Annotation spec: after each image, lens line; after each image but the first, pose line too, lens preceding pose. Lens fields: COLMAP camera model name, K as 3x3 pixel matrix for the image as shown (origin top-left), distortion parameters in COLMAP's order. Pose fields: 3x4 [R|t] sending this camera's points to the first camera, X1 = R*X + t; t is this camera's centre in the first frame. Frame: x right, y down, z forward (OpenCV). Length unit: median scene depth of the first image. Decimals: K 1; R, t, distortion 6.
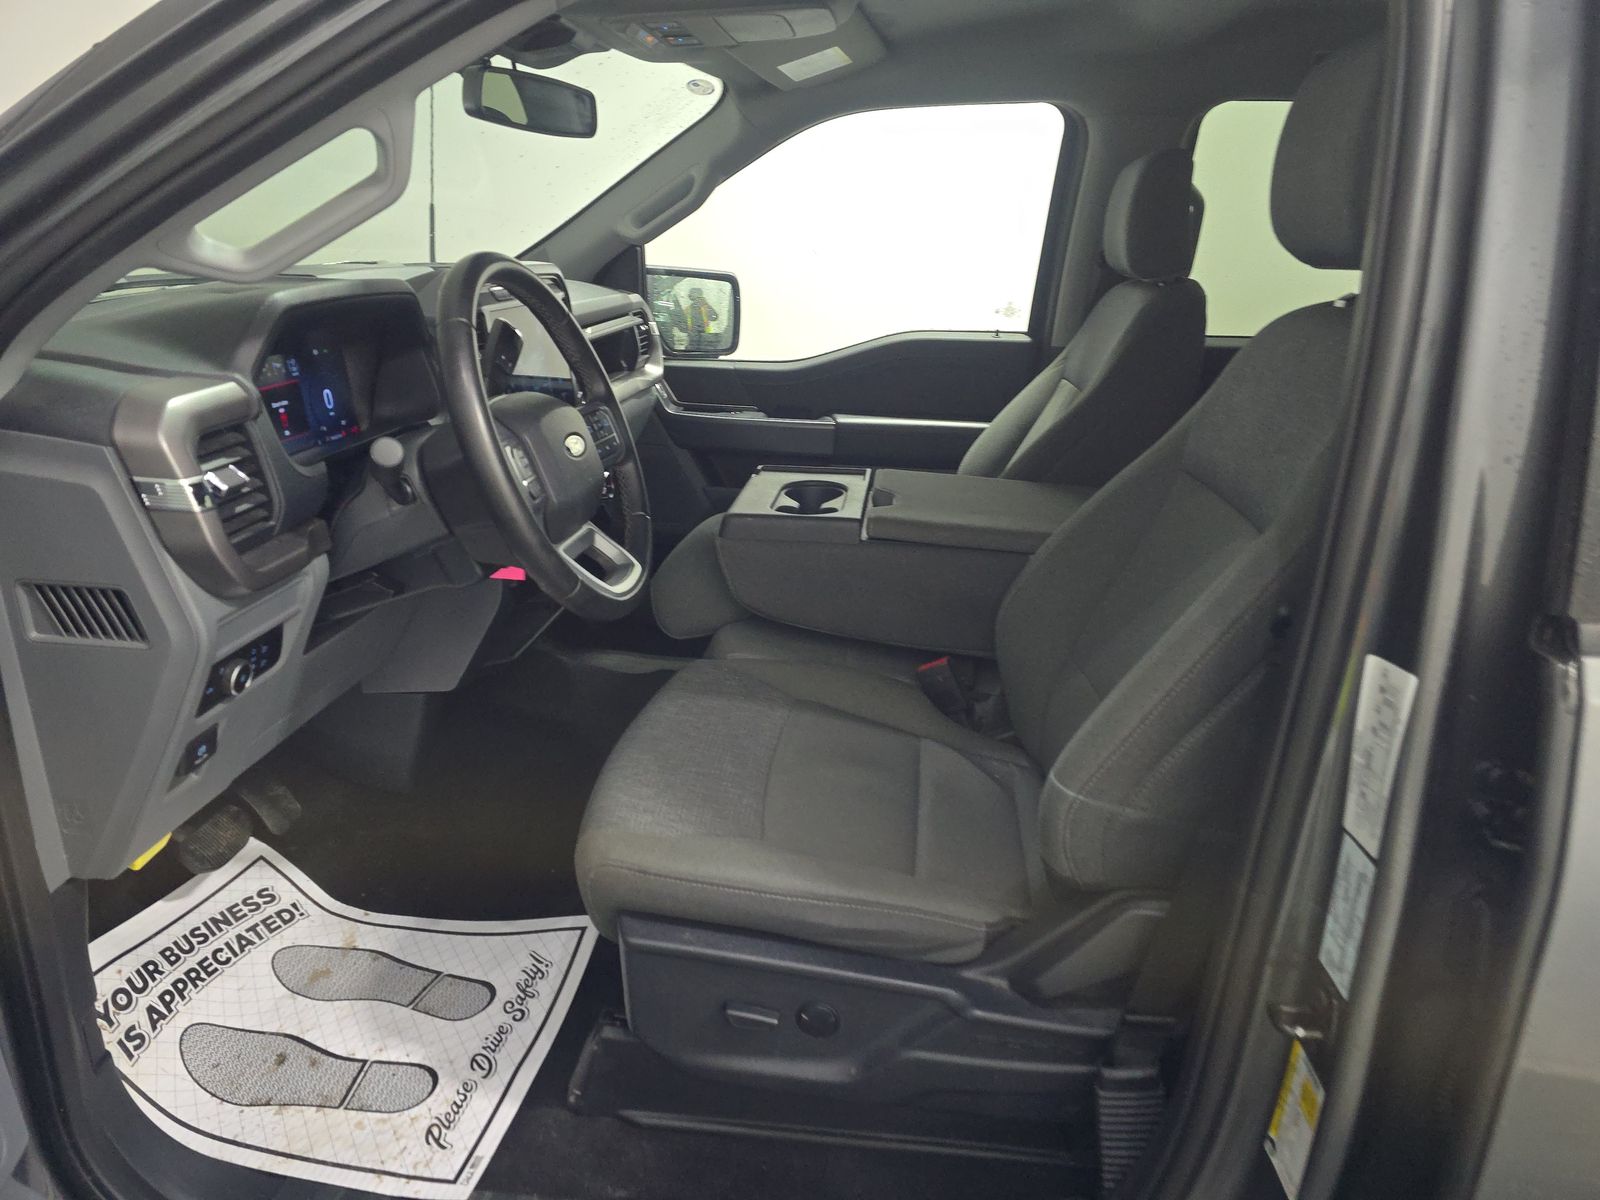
lens RADIAL K [[1108.7, 0, 821.4], [0, 1108.7, 599.0], [0, 0, 1]] dist [0.034977, -0.045863]
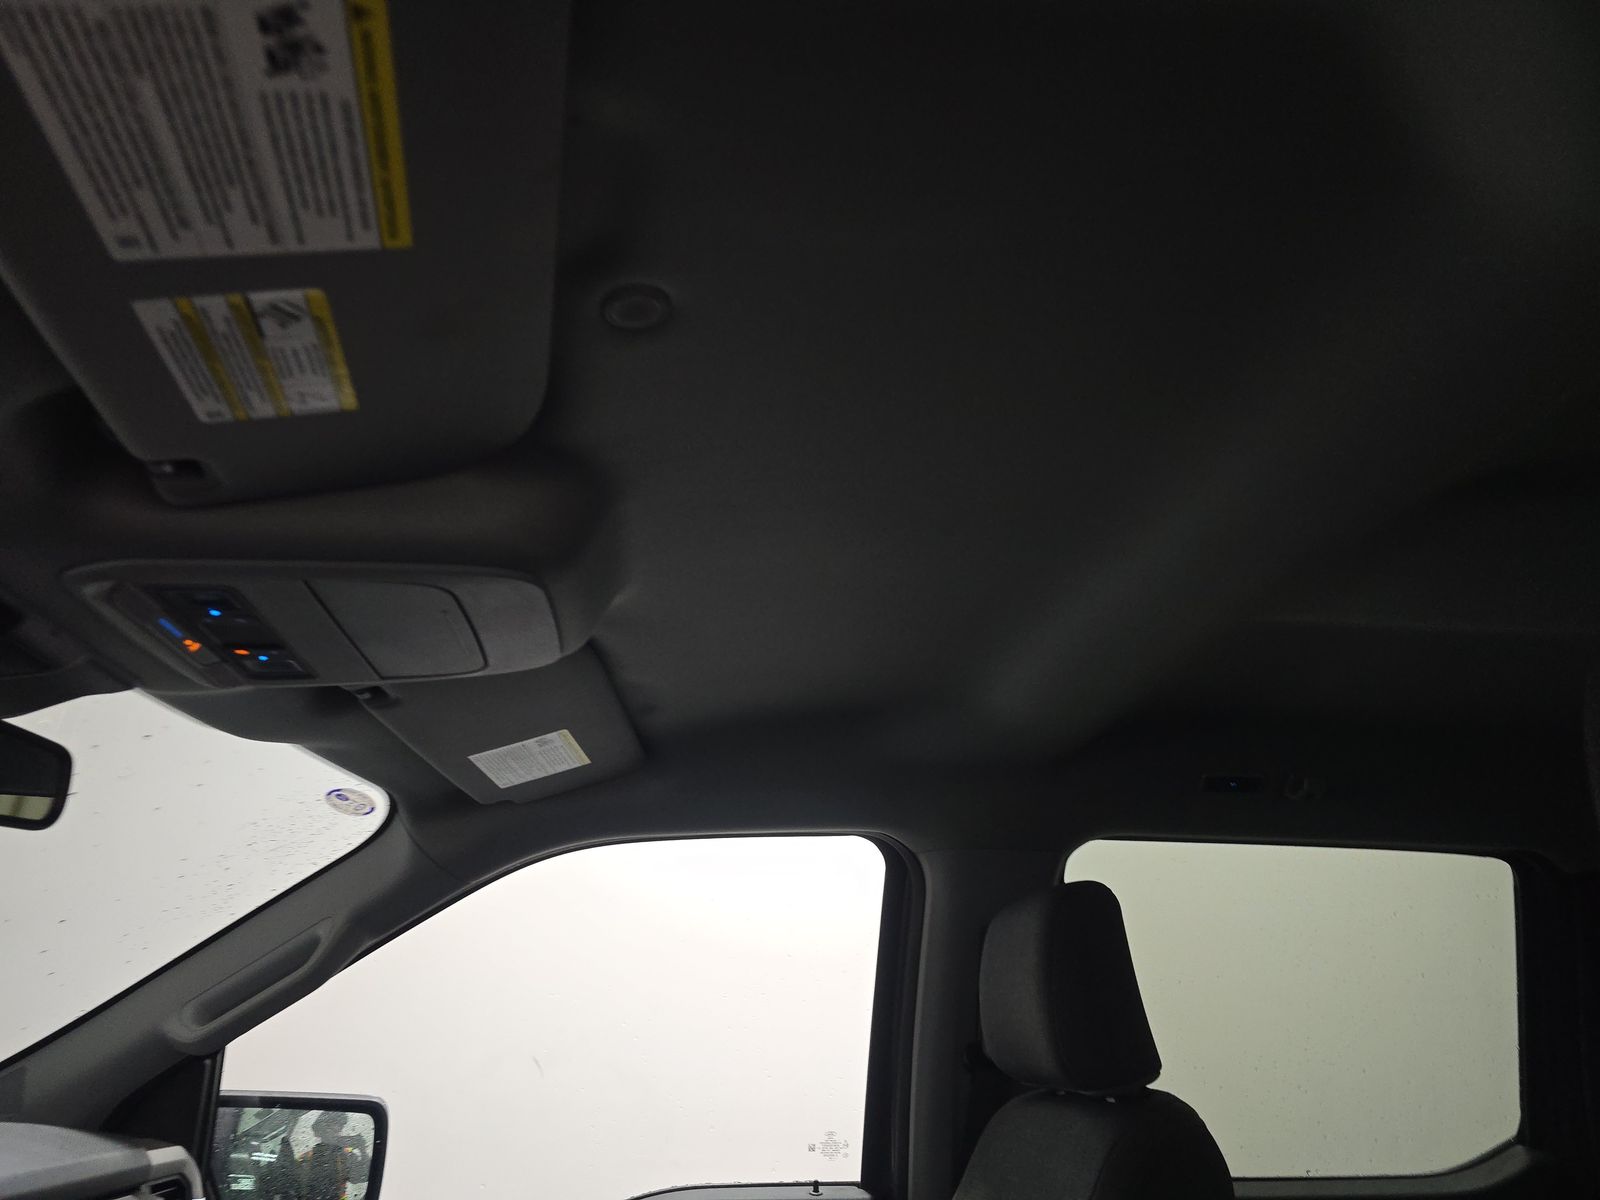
lens RADIAL K [[1108.7, 0, 821.4], [0, 1108.7, 599.0], [0, 0, 1]] dist [0.034977, -0.045863]
pose [[0.975801, 0.058768, 0.210614, 0.014089], [0.088618, 0.774269, -0.626621, -0.115985], [-0.199897, 0.630122, 0.750325, 0.369931]]
